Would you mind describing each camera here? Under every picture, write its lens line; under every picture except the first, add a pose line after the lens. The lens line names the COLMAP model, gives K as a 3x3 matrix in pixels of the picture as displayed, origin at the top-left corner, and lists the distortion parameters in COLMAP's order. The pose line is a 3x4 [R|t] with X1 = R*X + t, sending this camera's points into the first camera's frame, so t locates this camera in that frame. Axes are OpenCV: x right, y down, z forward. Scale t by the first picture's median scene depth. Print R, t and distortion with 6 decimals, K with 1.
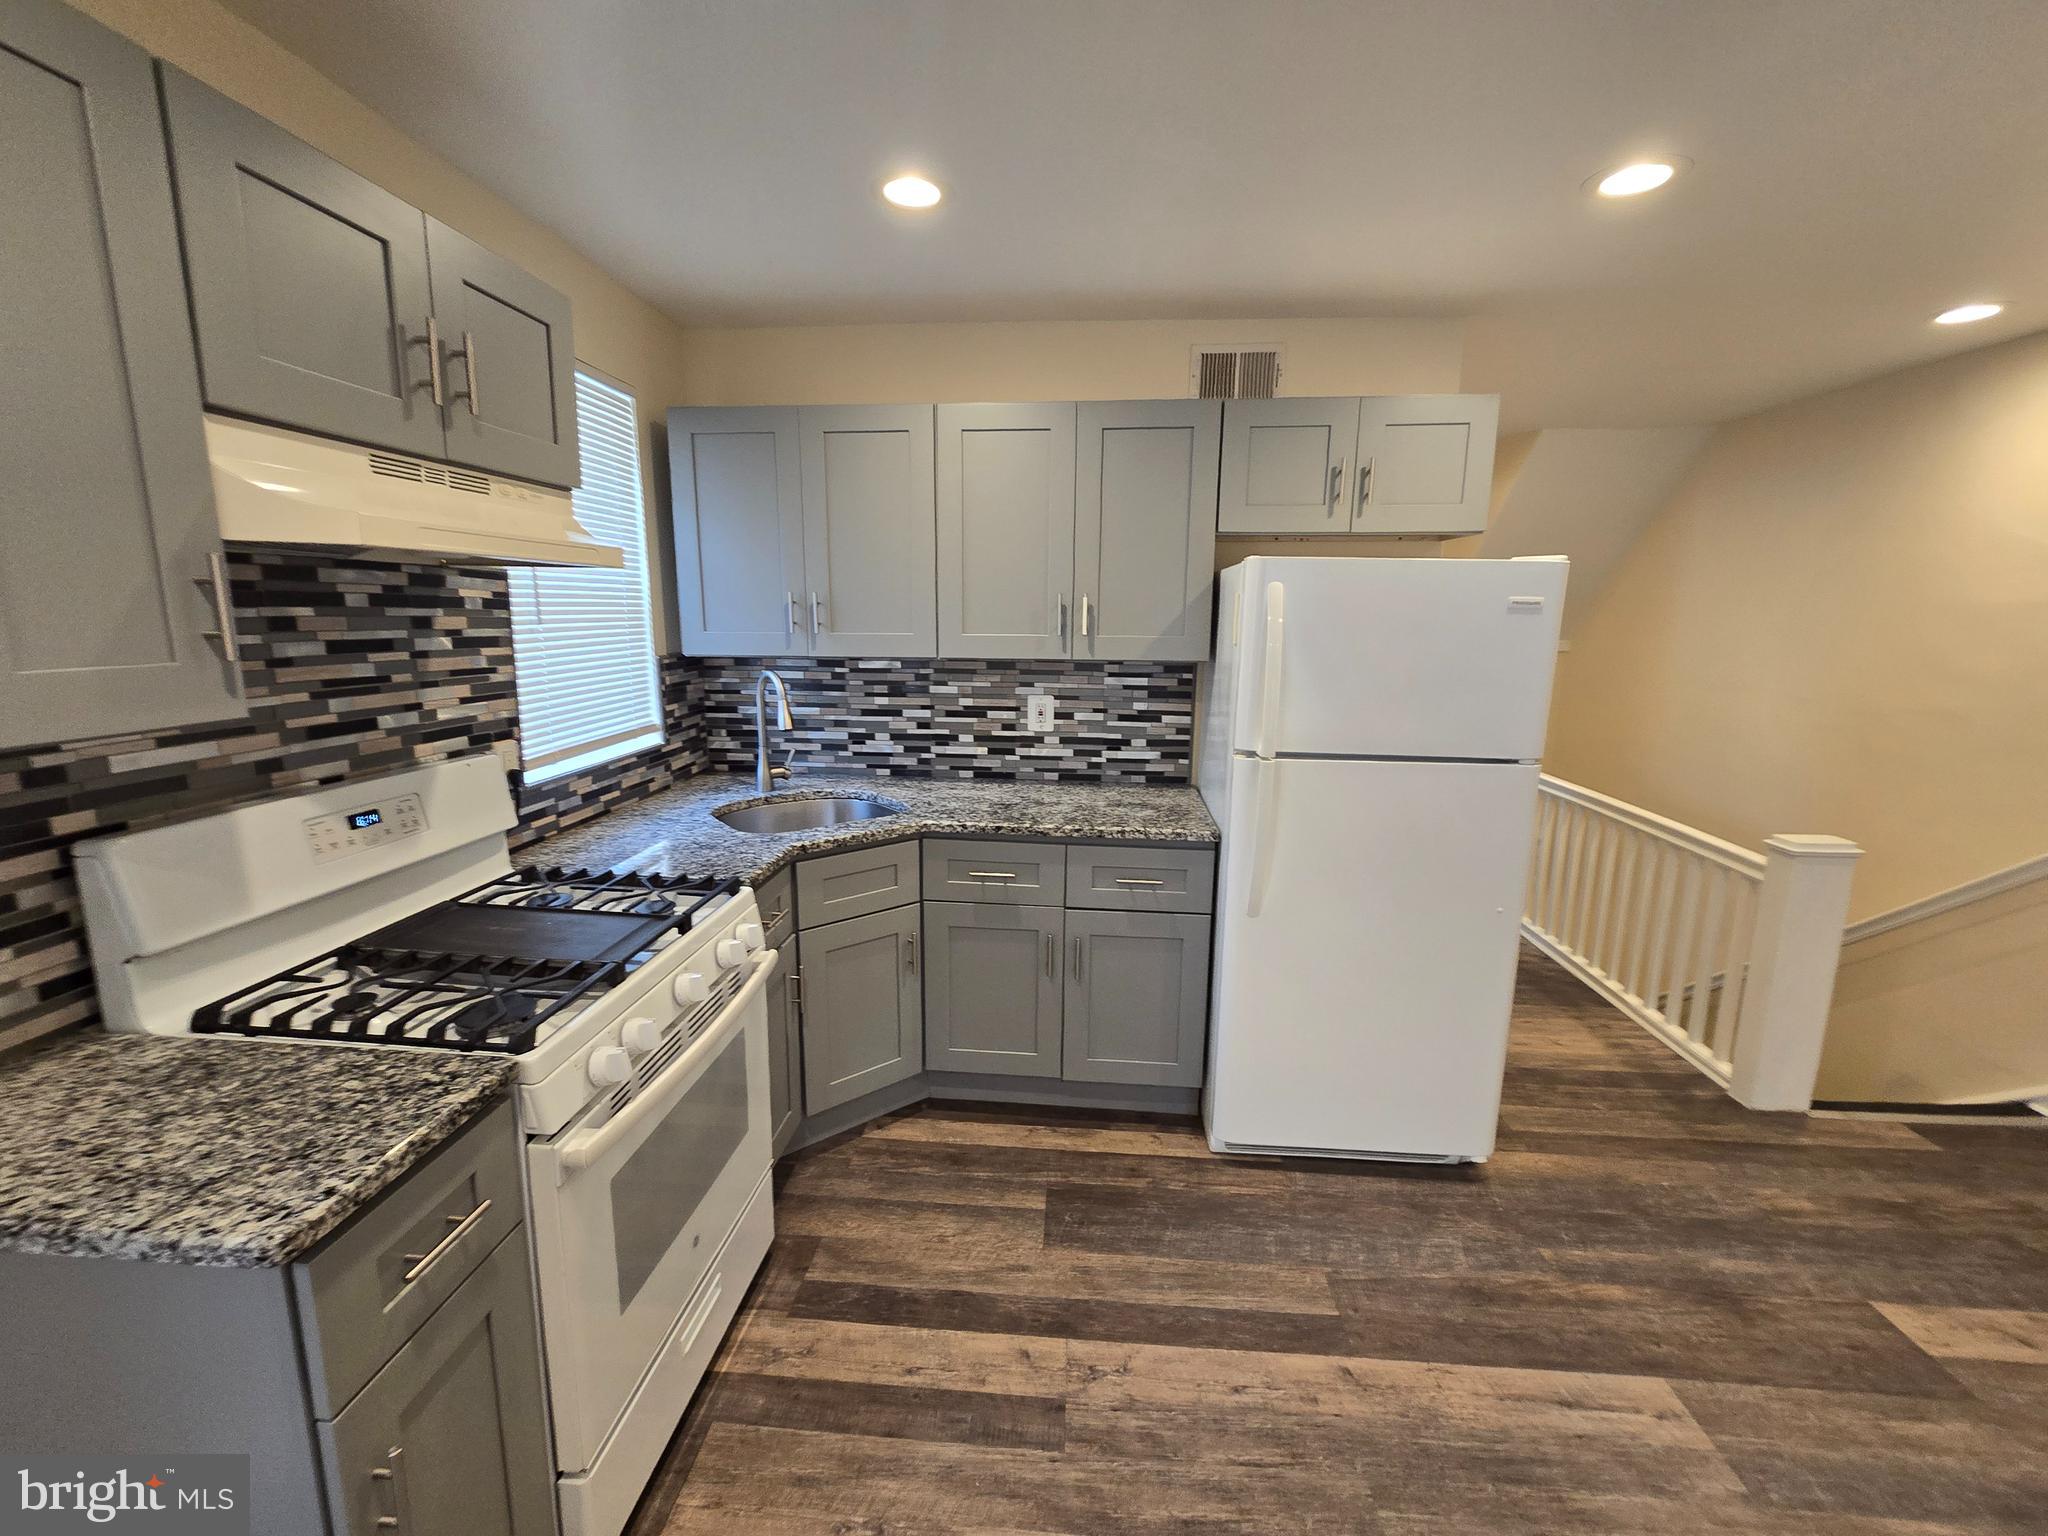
lens RADIAL K [[842.6, 0, 1034.1], [0, 842.6, 771.9], [0, 0, 1]] dist [-0.000457, -0.000570]
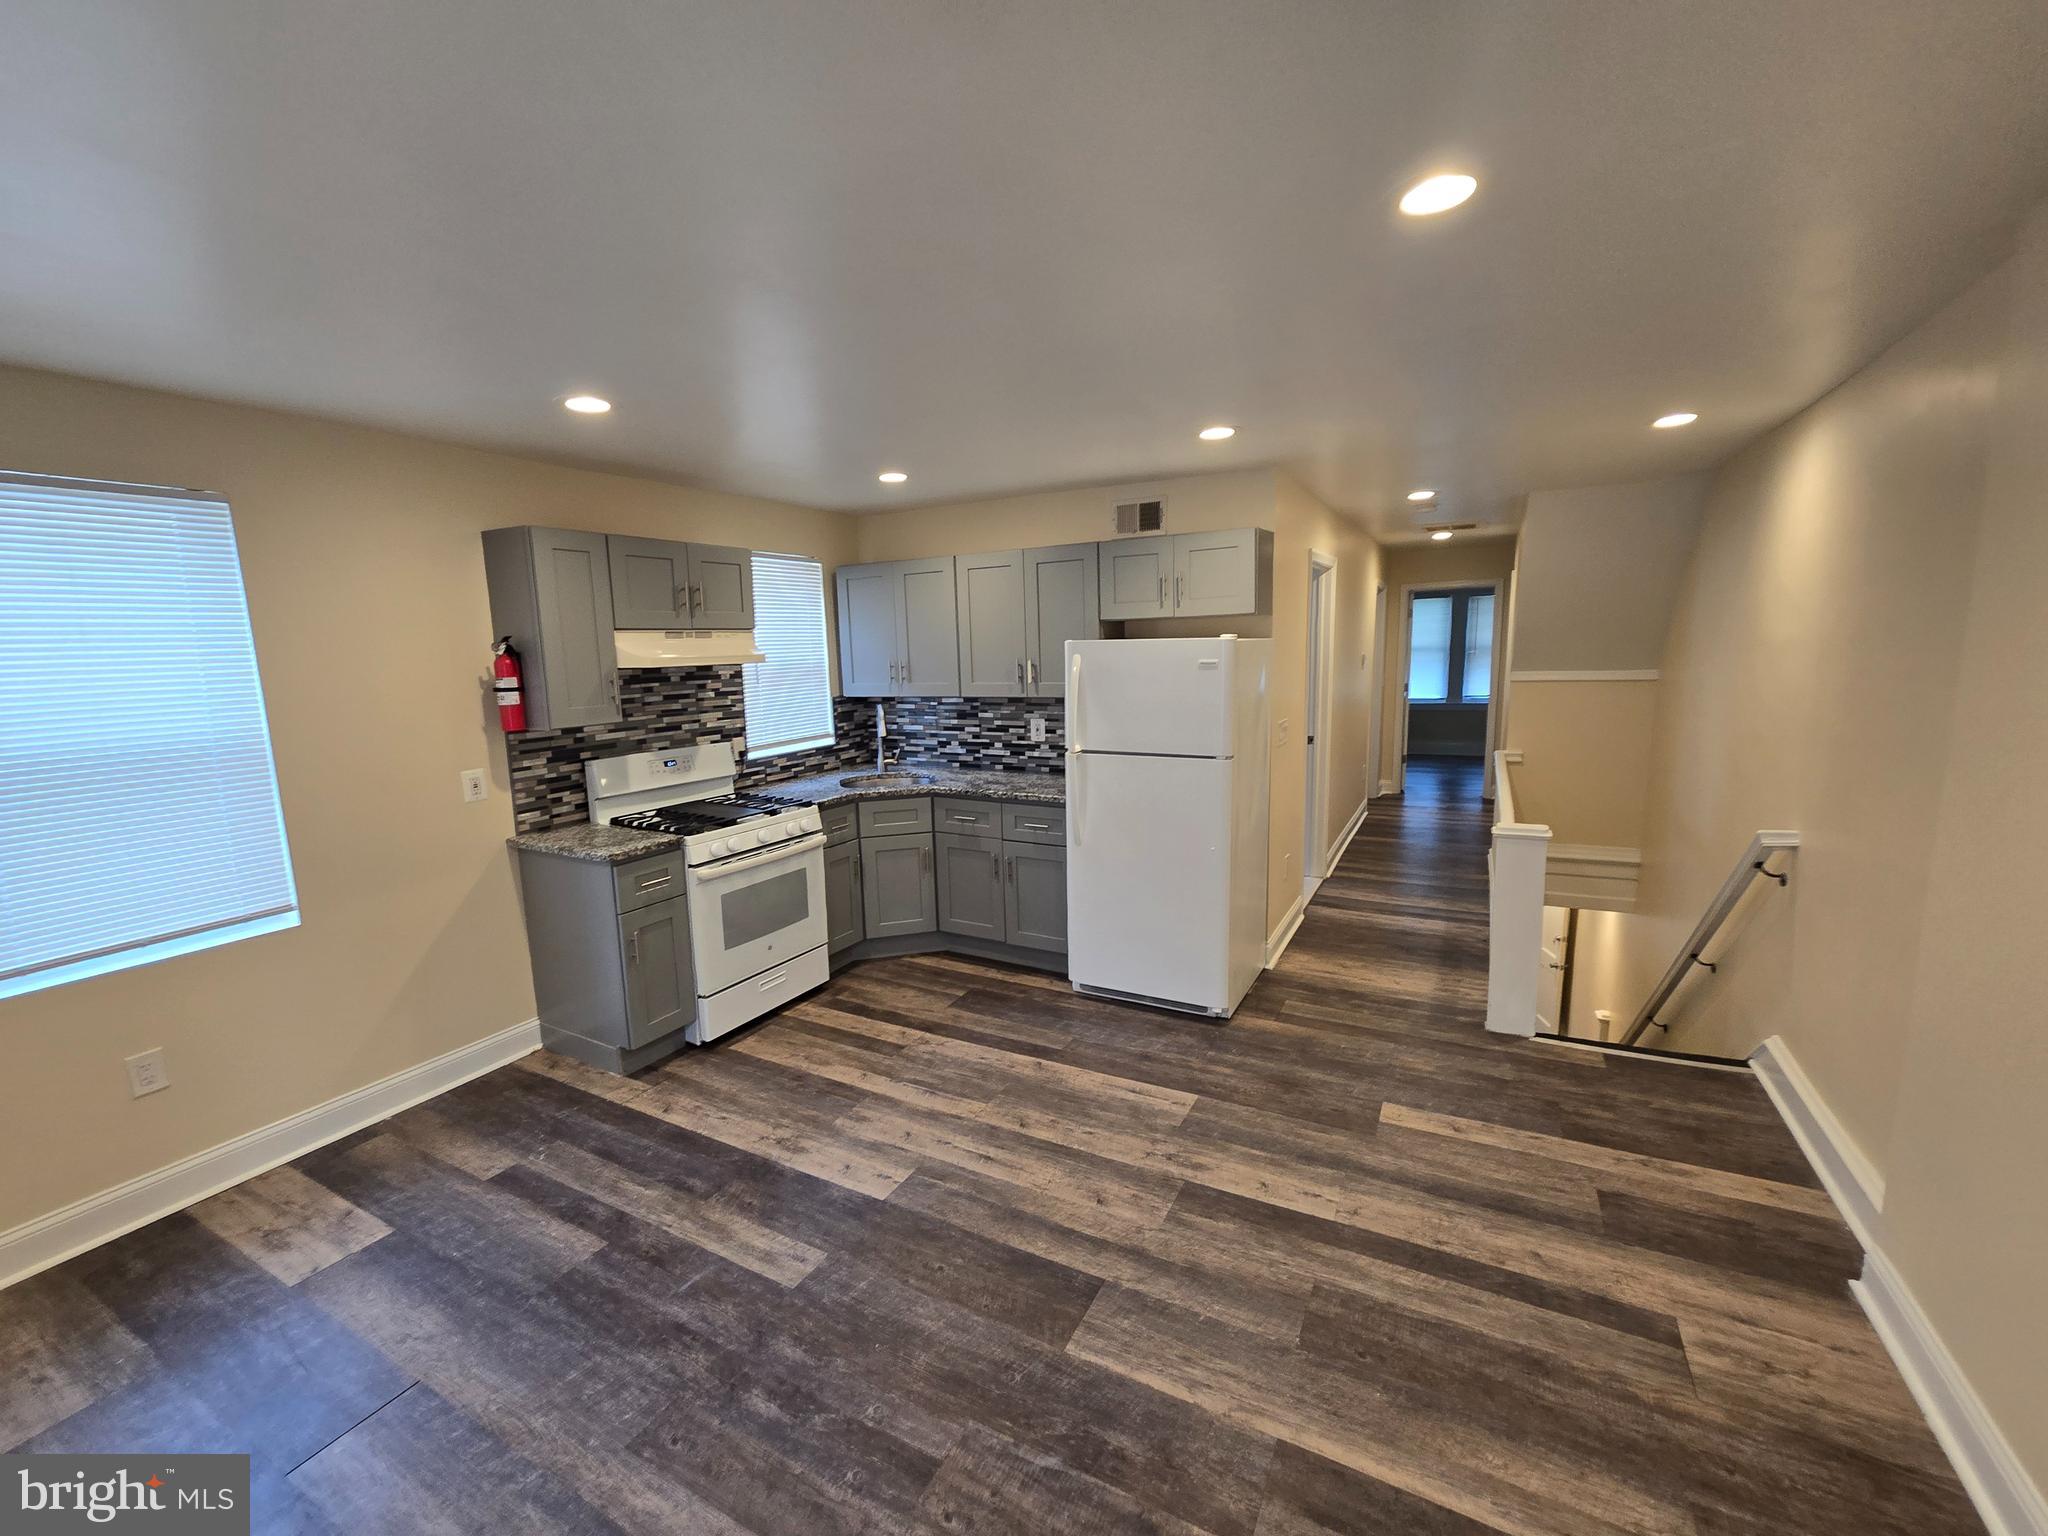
lens RADIAL K [[836.9, 0, 1023.8], [0, 836.9, 779.7], [0, 0, 1]] dist [0.000639, -0.000656]
pose [[0.910617, 0.031947, -0.412016, 0.859929], [-0.042007, 0.998999, -0.015382, 0.068180], [0.411112, 0.031315, 0.911047, -0.616107]]
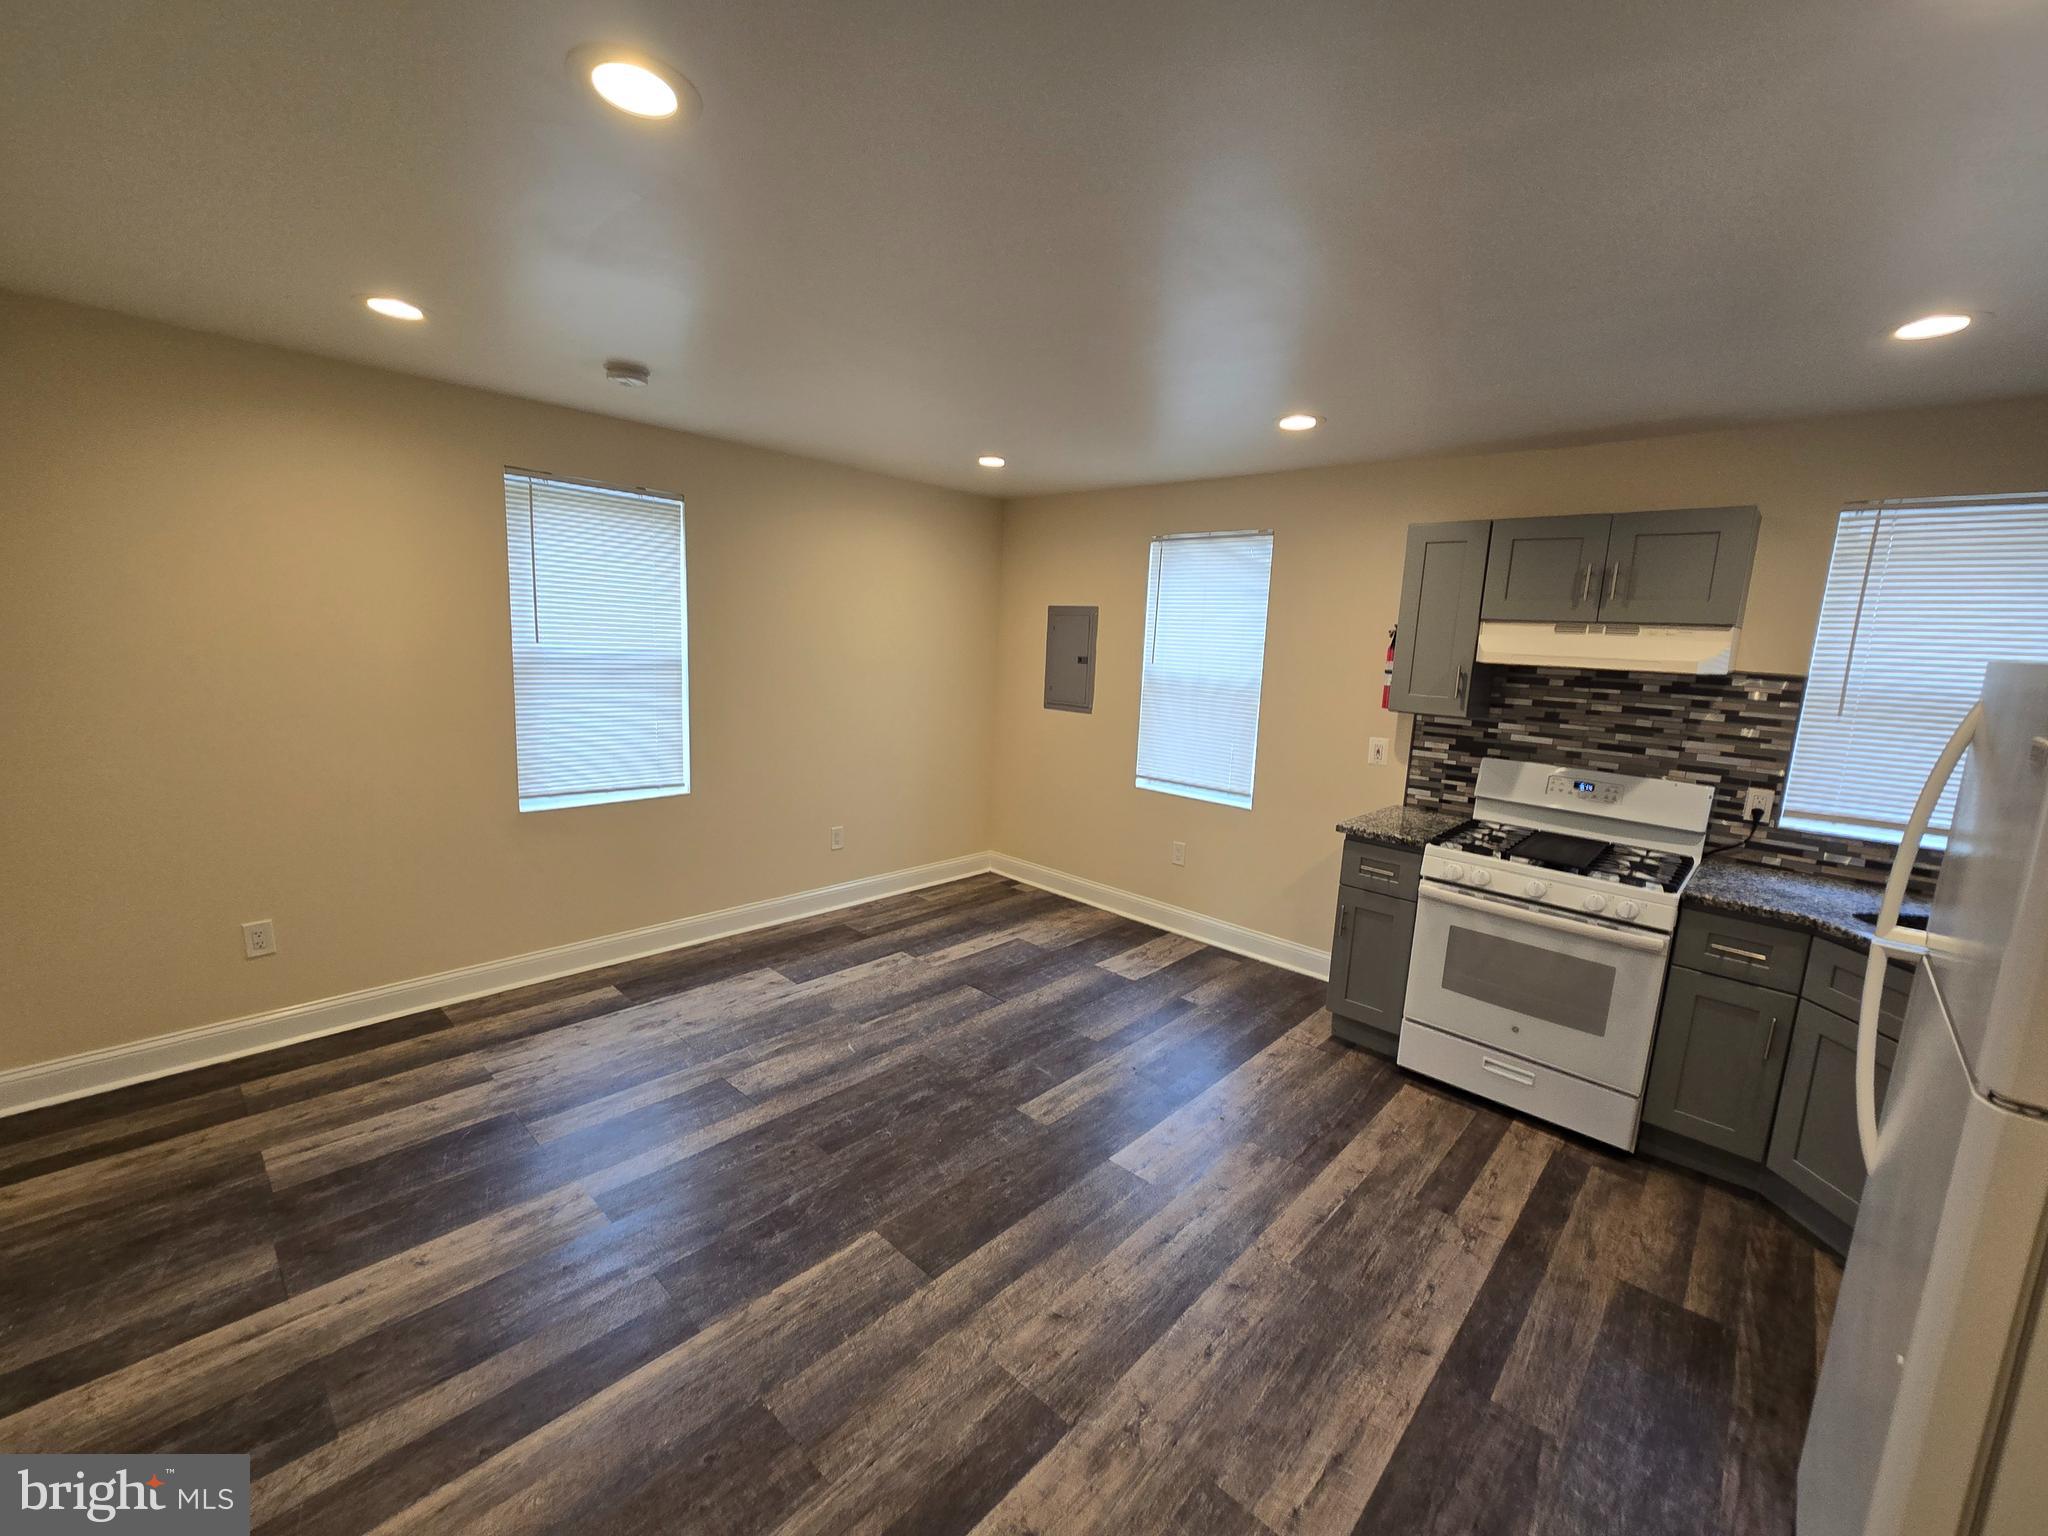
lens RADIAL K [[836.9, 0, 1023.8], [0, 836.9, 779.7], [0, 0, 1]] dist [0.000639, -0.000656]
pose [[-0.620608, 0.099245, -0.777815, 1.178901], [-0.198396, 0.939807, 0.278212, -0.181888], [0.758607, 0.326976, -0.563562, 0.749892]]
